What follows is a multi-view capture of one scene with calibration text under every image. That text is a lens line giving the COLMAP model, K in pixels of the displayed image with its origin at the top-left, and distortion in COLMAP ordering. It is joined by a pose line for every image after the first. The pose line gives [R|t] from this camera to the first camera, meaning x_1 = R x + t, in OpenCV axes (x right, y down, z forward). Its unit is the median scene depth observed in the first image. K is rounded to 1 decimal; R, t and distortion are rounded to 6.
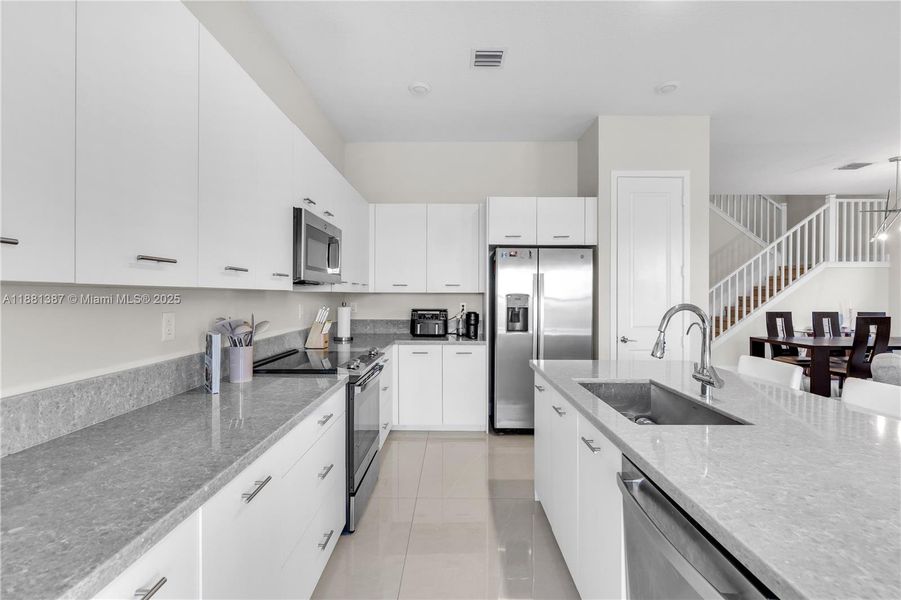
lens RADIAL K [[414.9, 0, 451.1], [0, 414.9, 296.3], [0, 0, 1]] dist [-0.000477, -0.000155]
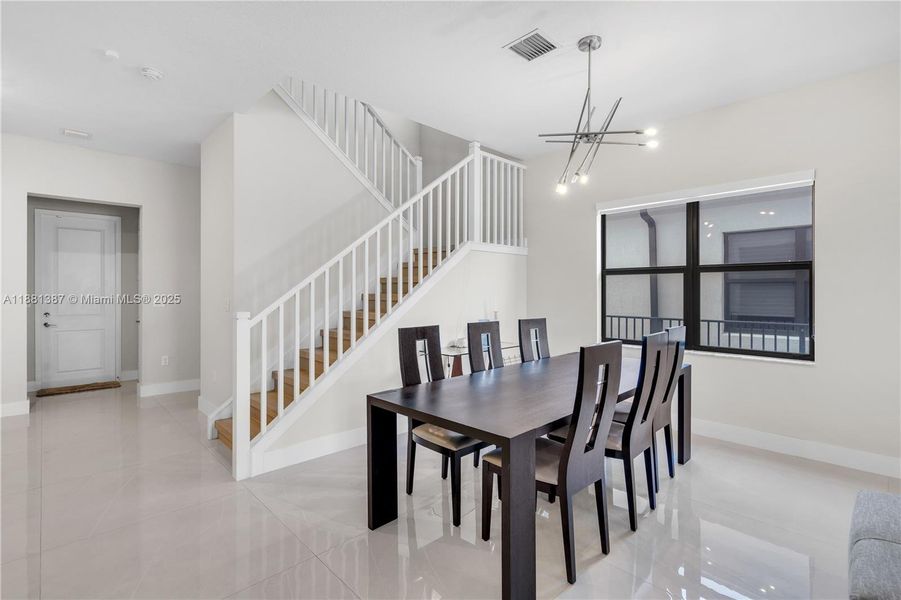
lens RADIAL K [[419.6, 0, 447.0], [0, 419.6, 294.5], [0, 0, 1]] dist [-0.000644, -0.000200]
pose [[0.724300, -0.008172, 0.689437, 0.410267], [0.006563, 0.999966, 0.004958, -0.001753], [-0.689454, 0.000933, 0.724329, 0.536716]]
